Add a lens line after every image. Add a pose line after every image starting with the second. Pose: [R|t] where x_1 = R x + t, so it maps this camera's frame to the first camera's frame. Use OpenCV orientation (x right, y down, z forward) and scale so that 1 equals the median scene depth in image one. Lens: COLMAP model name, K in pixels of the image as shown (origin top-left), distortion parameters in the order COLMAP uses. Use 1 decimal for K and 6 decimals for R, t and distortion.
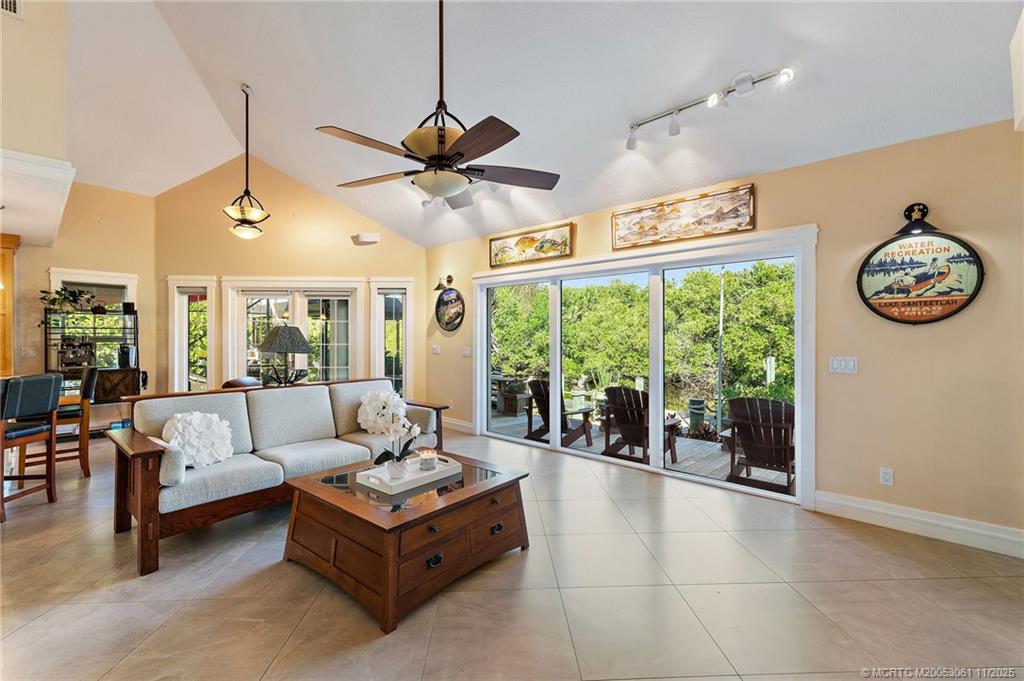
lens RADIAL K [[439.8, 0, 514.1], [0, 439.8, 331.6], [0, 0, 1]] dist [0.007190, -0.000641]
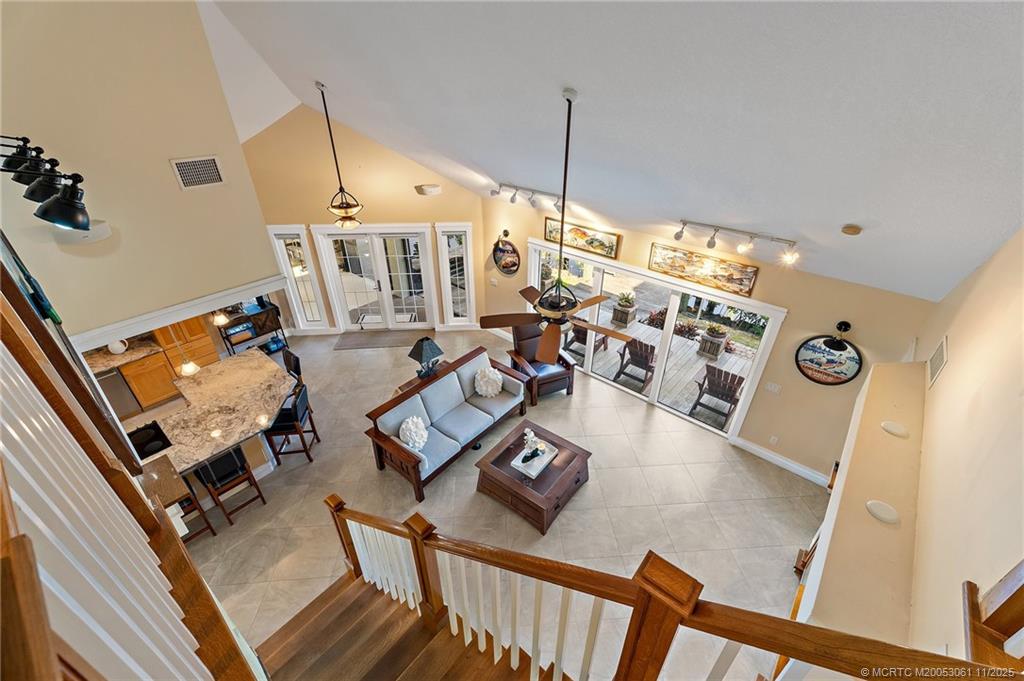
lens RADIAL K [[439.8, 0, 508.3], [0, 439.8, 344.3], [0, 0, 1]] dist [0.007190, -0.000641]
pose [[0.999809, -0.011119, 0.016075, -0.164654], [0.000610, 0.839757, 0.542962, -0.521728], [-0.019536, -0.542848, 0.839603, -0.175413]]
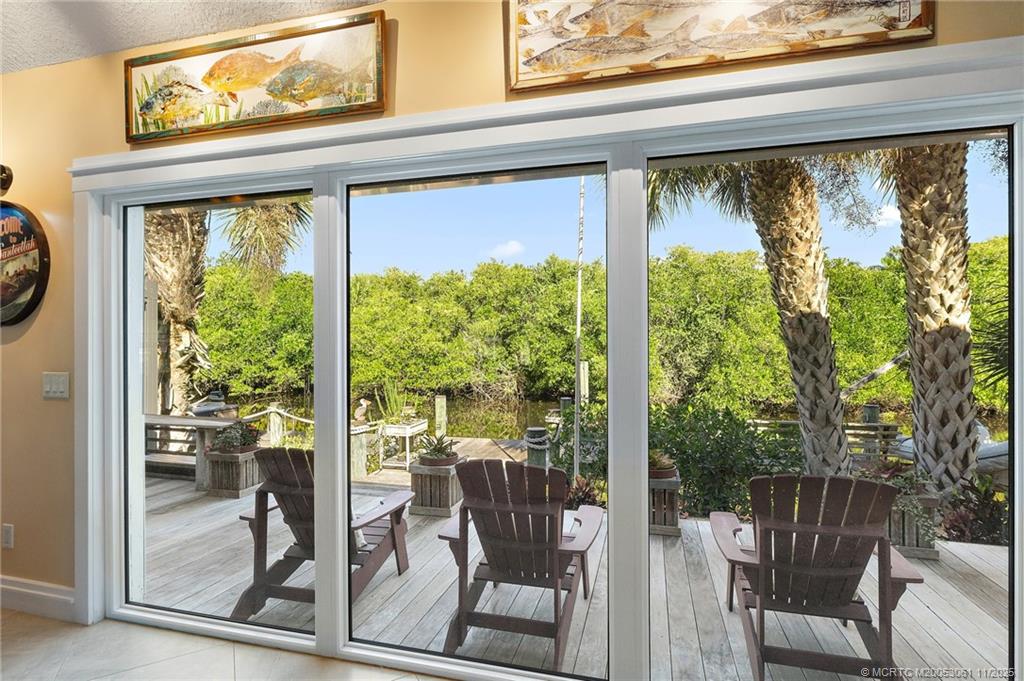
lens RADIAL K [[506.8, 0, 518.9], [0, 506.8, 336.8], [0, 0, 1]] dist [-0.001736, 0.001921]
pose [[0.885649, -0.004261, 0.464335, 0.030101], [0.001179, 0.999975, 0.006928, 0.005132], [-0.464353, -0.005588, 0.885633, 0.459912]]
